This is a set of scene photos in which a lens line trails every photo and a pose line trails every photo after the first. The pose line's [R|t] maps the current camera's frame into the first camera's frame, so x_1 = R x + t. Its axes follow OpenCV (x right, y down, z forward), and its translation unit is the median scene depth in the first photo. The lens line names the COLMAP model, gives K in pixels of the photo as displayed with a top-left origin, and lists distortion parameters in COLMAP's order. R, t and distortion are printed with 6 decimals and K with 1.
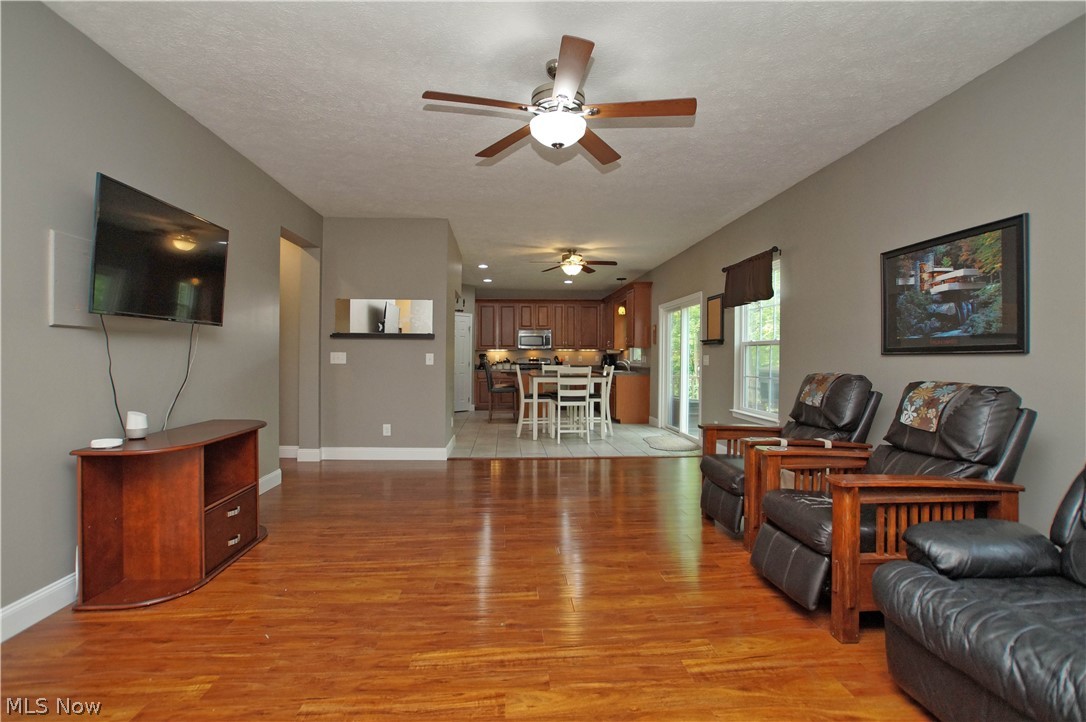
lens RADIAL K [[532.0, 0, 541.4], [0, 532.0, 355.7], [0, 0, 1]] dist [-0.047667, 0.014784]
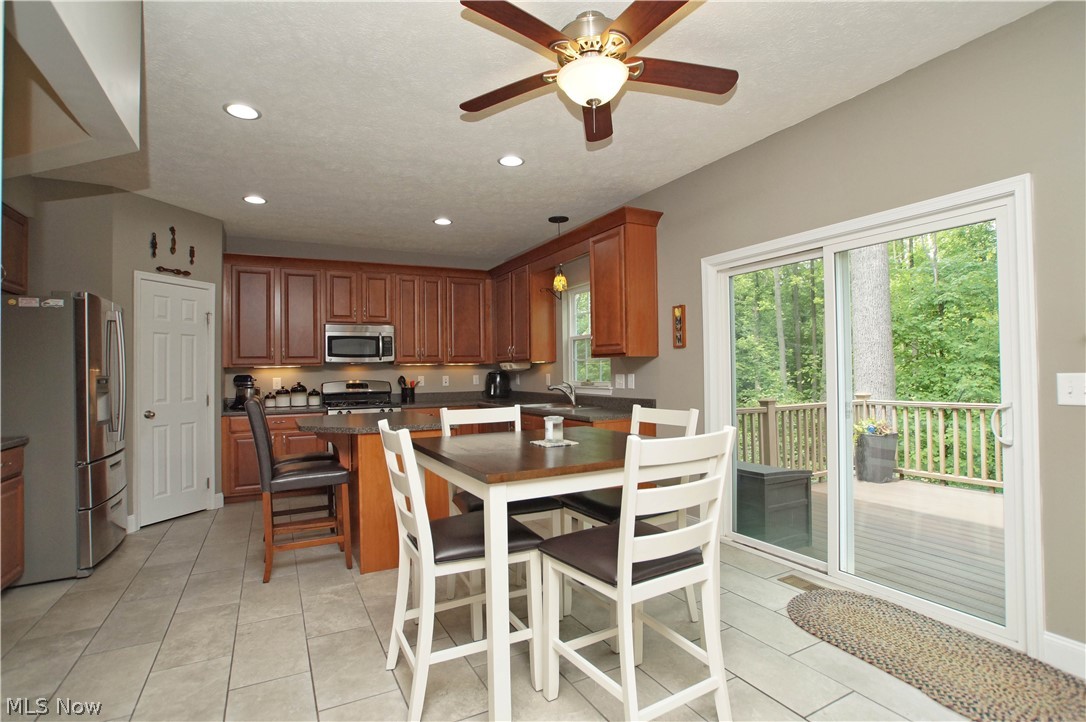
lens RADIAL K [[532.0, 0, 540.7], [0, 532.0, 362.9], [0, 0, 1]] dist [-0.047667, 0.014784]
pose [[0.917246, -0.009943, 0.398197, -0.187361], [0.015585, 0.999819, -0.010936, -0.016962], [-0.398016, 0.016237, 0.917235, 1.663254]]
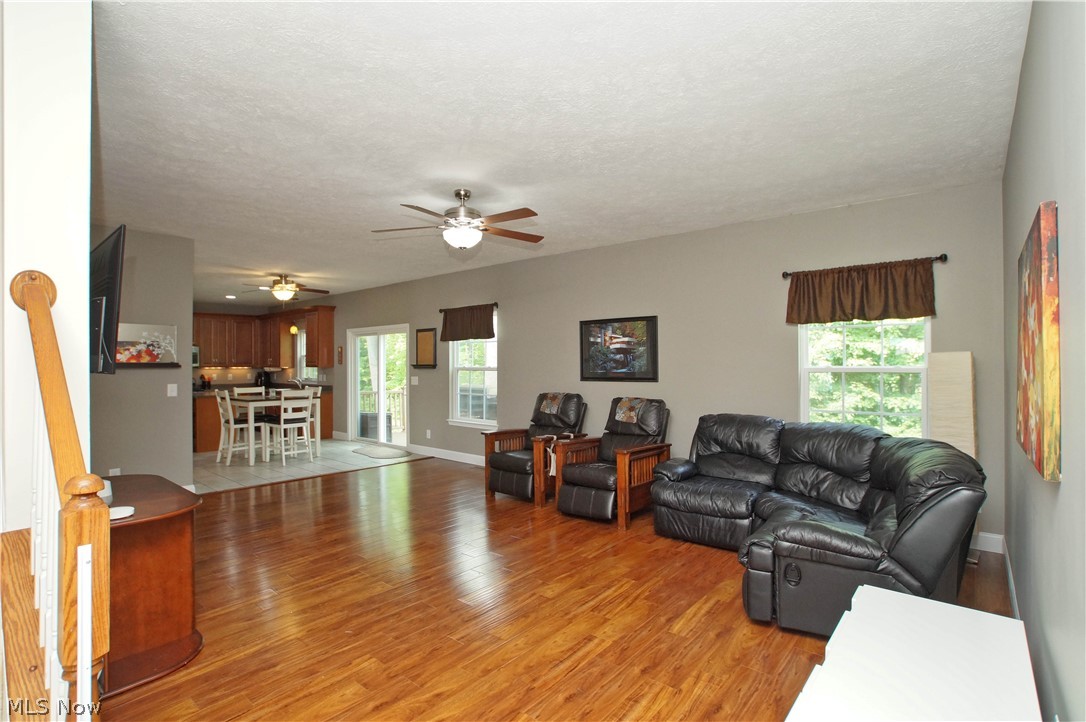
lens RADIAL K [[532.0, 0, 545.0], [0, 532.0, 363.7], [0, 0, 1]] dist [-0.047667, 0.014784]
pose [[0.702708, -0.010986, 0.711393, -0.684811], [0.007359, 0.999940, 0.008173, -0.074277], [-0.711440, -0.000509, 0.702747, -0.145907]]
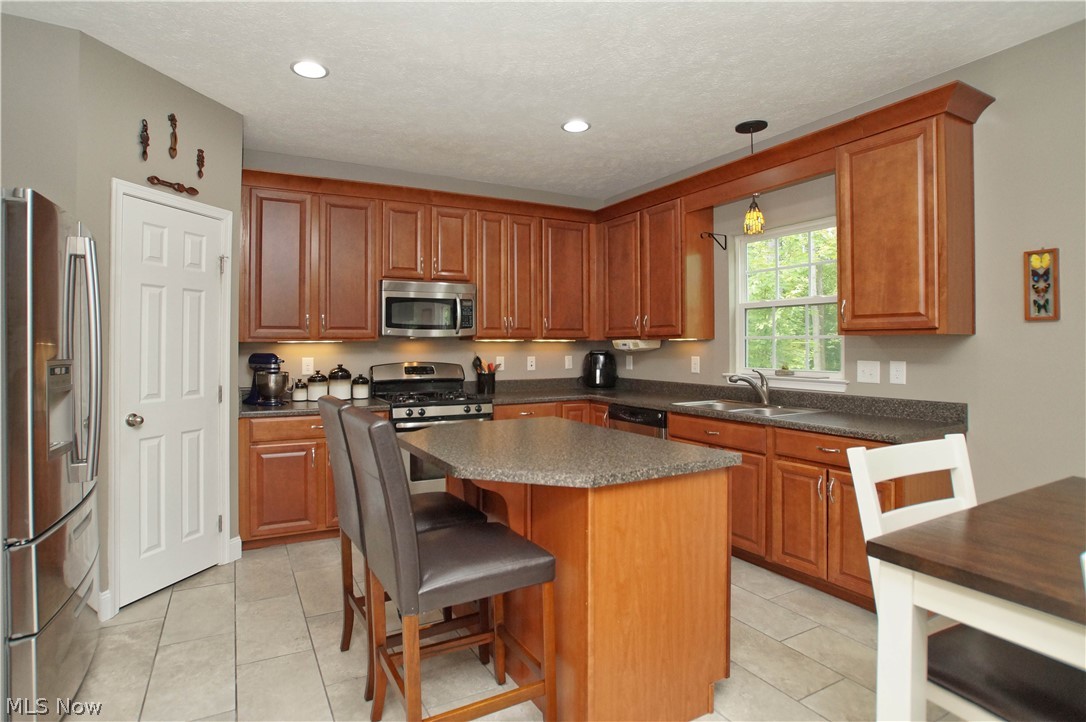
lens RADIAL K [[558.3, 0, 513.7], [0, 558.3, 339.6], [0, 0, 1]] dist [-0.057885, 0.008691]
pose [[0.915648, 0.000610, 0.401980, -0.364475], [0.002935, 0.999962, -0.008203, -0.029008], [-0.401969, 0.008690, 0.915612, 2.240564]]
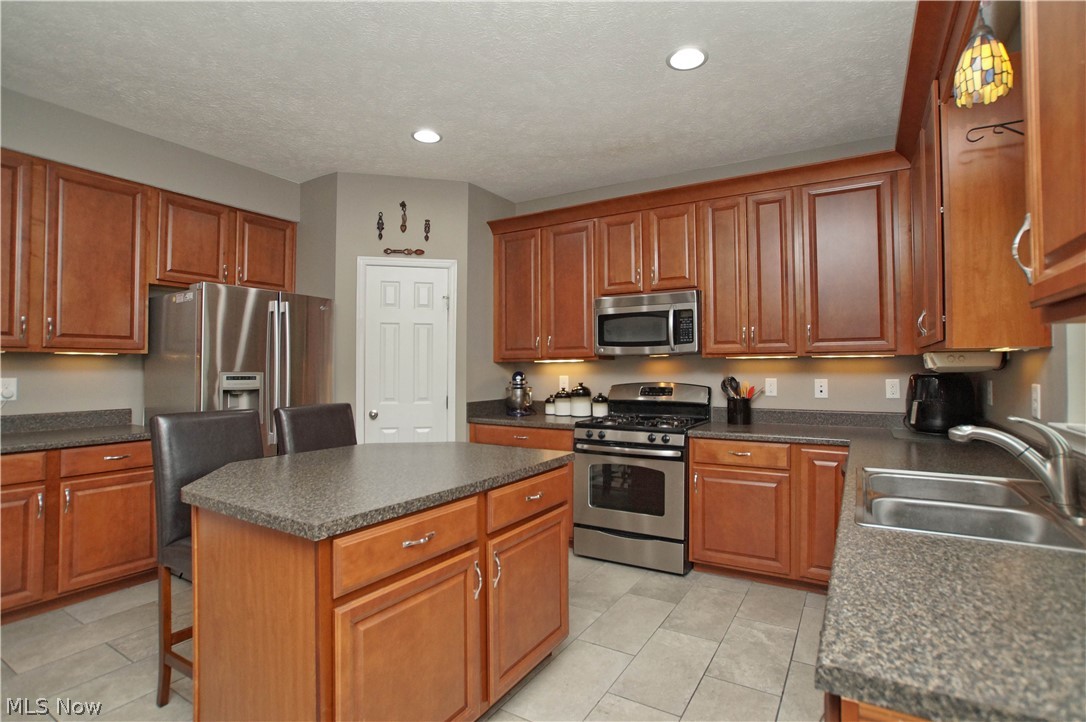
lens RADIAL K [[532.0, 0, 547.7], [0, 532.0, 355.9], [0, 0, 1]] dist [-0.047667, 0.014784]
pose [[0.819917, -0.016527, -0.572244, 0.401040], [0.006525, 0.999788, -0.019524, -0.023952], [0.572446, 0.012274, 0.819851, 2.456510]]
